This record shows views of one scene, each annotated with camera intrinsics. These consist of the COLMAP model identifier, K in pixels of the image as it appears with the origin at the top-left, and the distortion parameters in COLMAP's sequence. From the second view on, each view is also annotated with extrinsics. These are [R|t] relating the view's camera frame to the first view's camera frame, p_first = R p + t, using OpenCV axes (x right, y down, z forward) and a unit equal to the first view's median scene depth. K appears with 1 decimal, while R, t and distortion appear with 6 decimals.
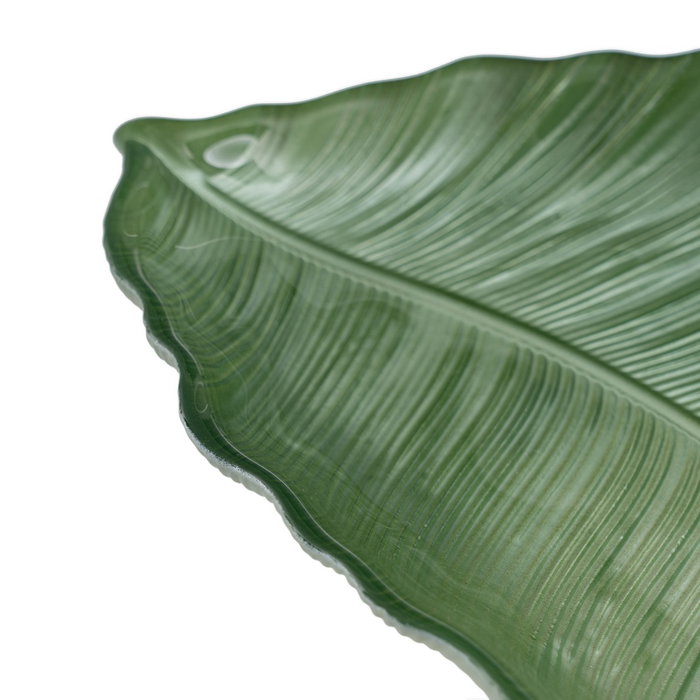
lens RADIAL K [[2448.6, 0, 350.0], [0, 2448.6, 350.0], [0, 0, 1]] dist [0.048546, -0.201503]
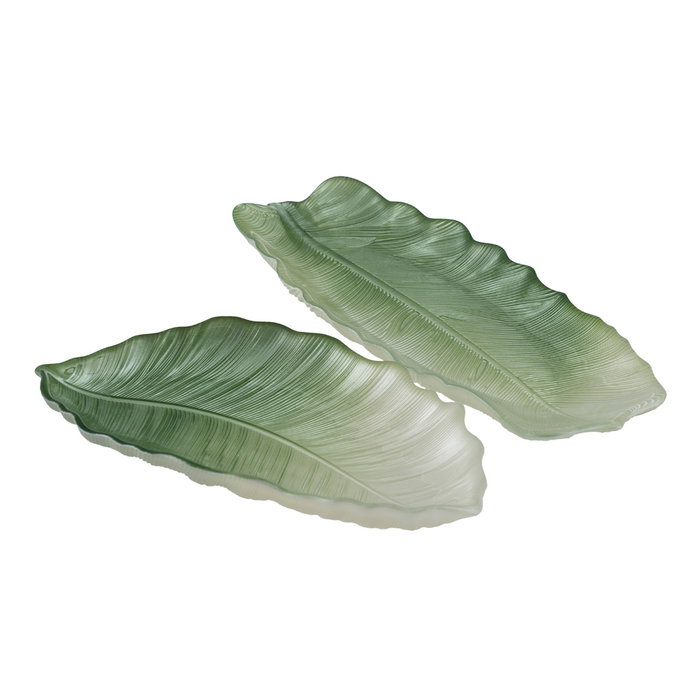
lens RADIAL K [[2448.6, 0, 350.0], [0, 2448.6, 350.0], [0, 0, 1]] dist [0.048546, -0.201503]
pose [[0.963742, -0.148217, 0.221887, -0.419029], [0.209450, 0.935398, -0.284890, 0.924034], [-0.165327, 0.321034, 0.932526, -2.179345]]
